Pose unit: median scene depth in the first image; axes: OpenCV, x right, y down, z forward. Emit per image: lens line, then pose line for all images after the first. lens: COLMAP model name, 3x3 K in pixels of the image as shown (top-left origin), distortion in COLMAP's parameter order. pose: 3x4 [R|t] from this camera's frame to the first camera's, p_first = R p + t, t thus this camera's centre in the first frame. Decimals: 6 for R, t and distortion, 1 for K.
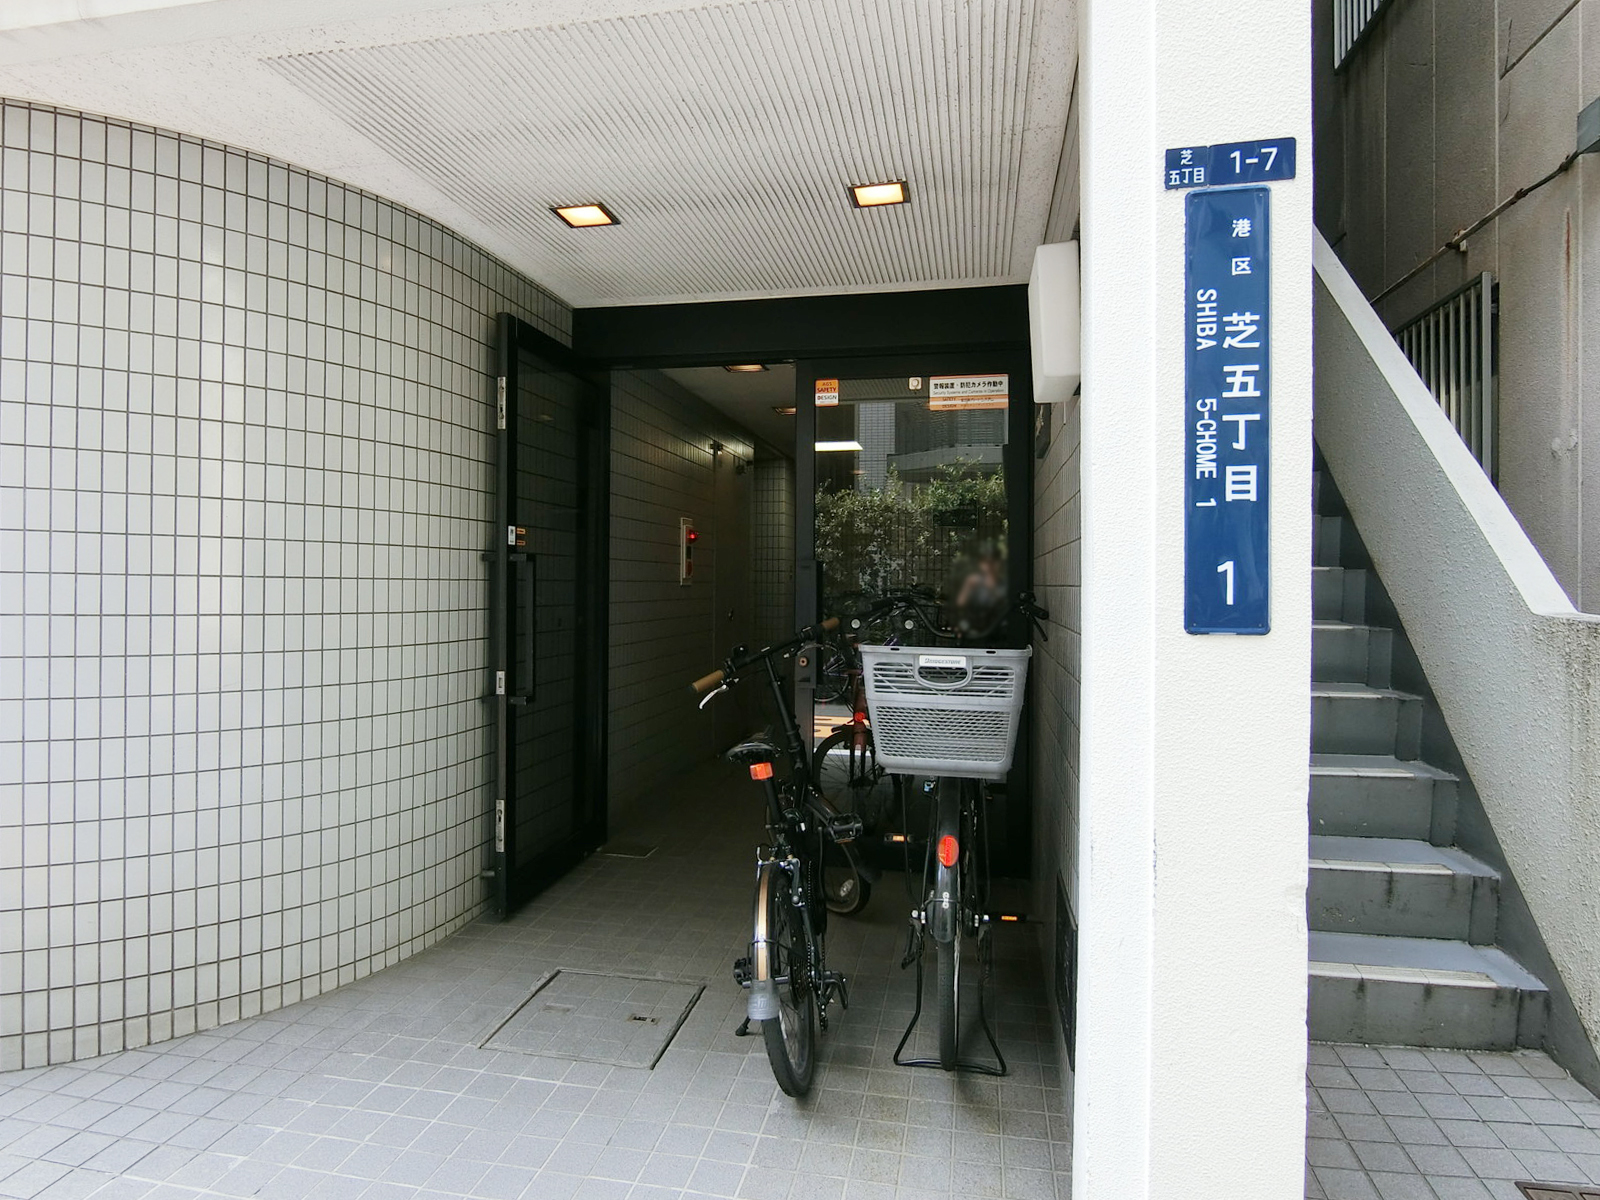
lens RADIAL K [[945.1, 0, 801.0], [0, 945.1, 608.0], [0, 0, 1]] dist [-0.005157, 0.002665]
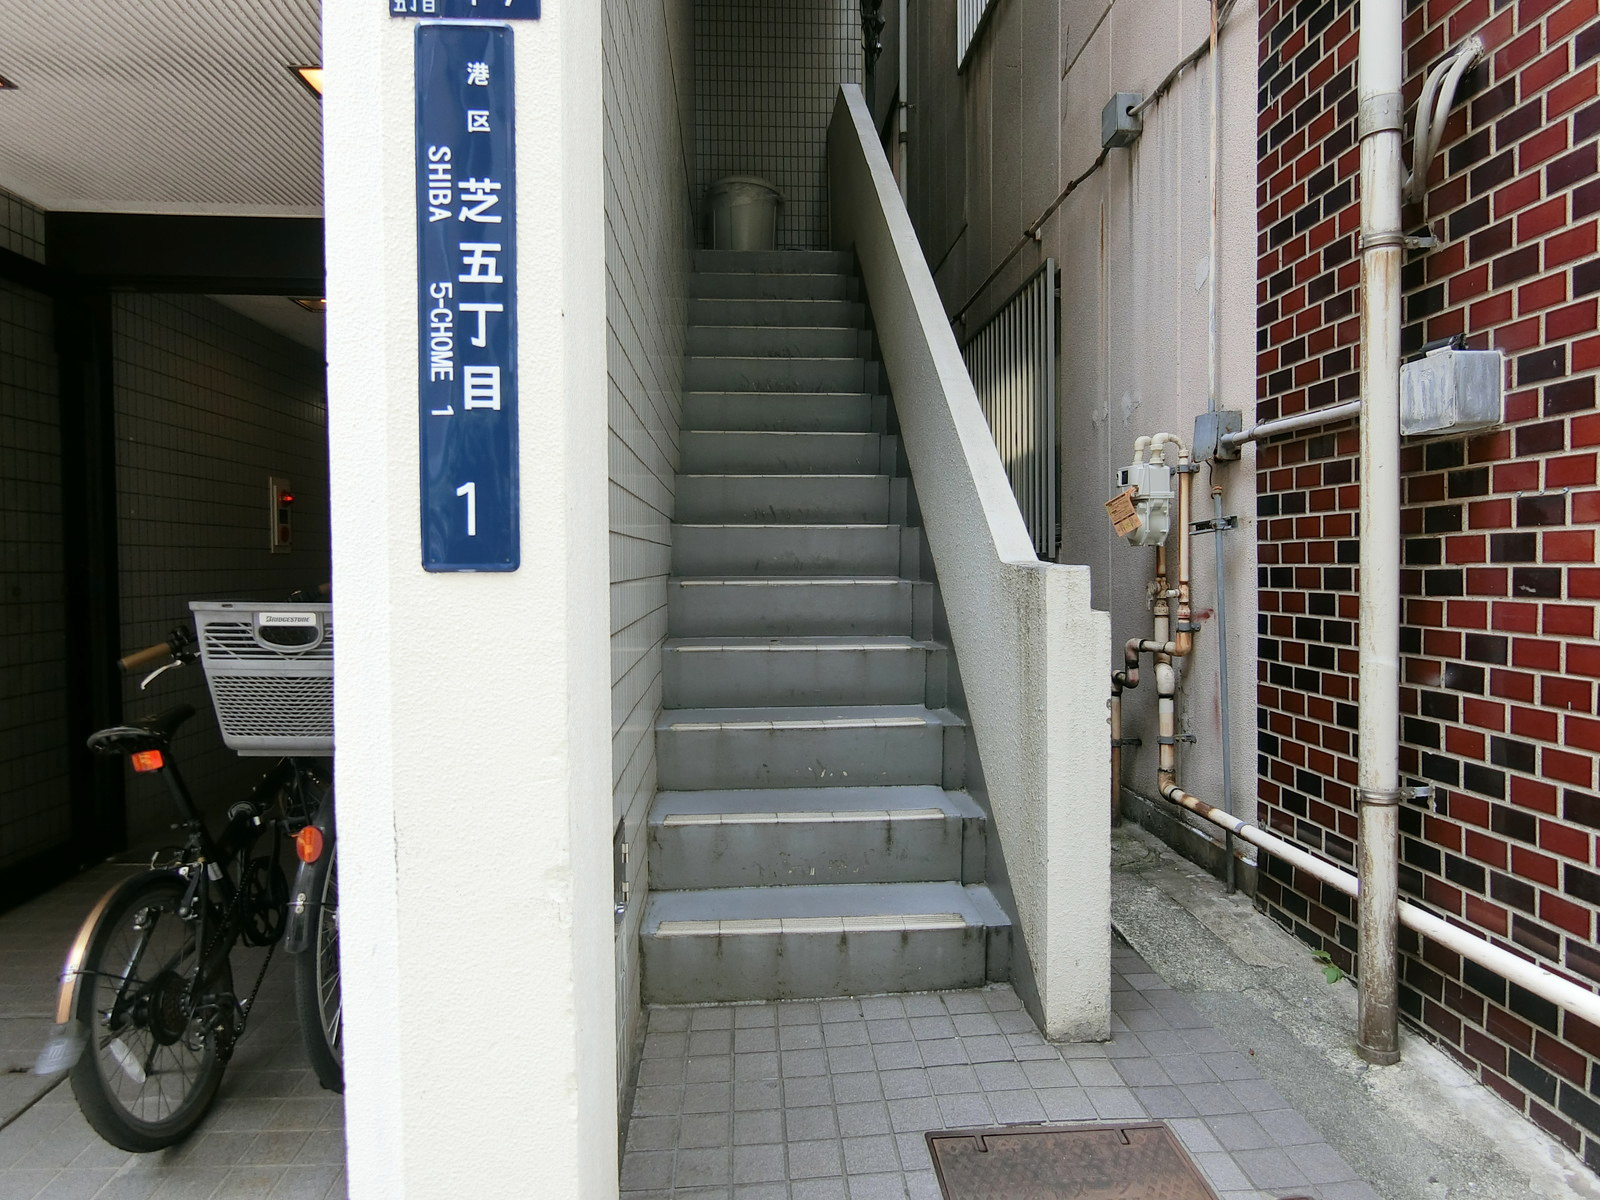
lens RADIAL K [[894.5, 0, 800.0], [0, 894.5, 600.0], [0, 0, 1]] dist [0.034030, -0.034626]
pose [[0.969164, -0.018384, 0.245732, 0.519729], [0.013999, 0.999710, 0.019581, 0.040298], [-0.246020, -0.015537, 0.969140, 0.161959]]
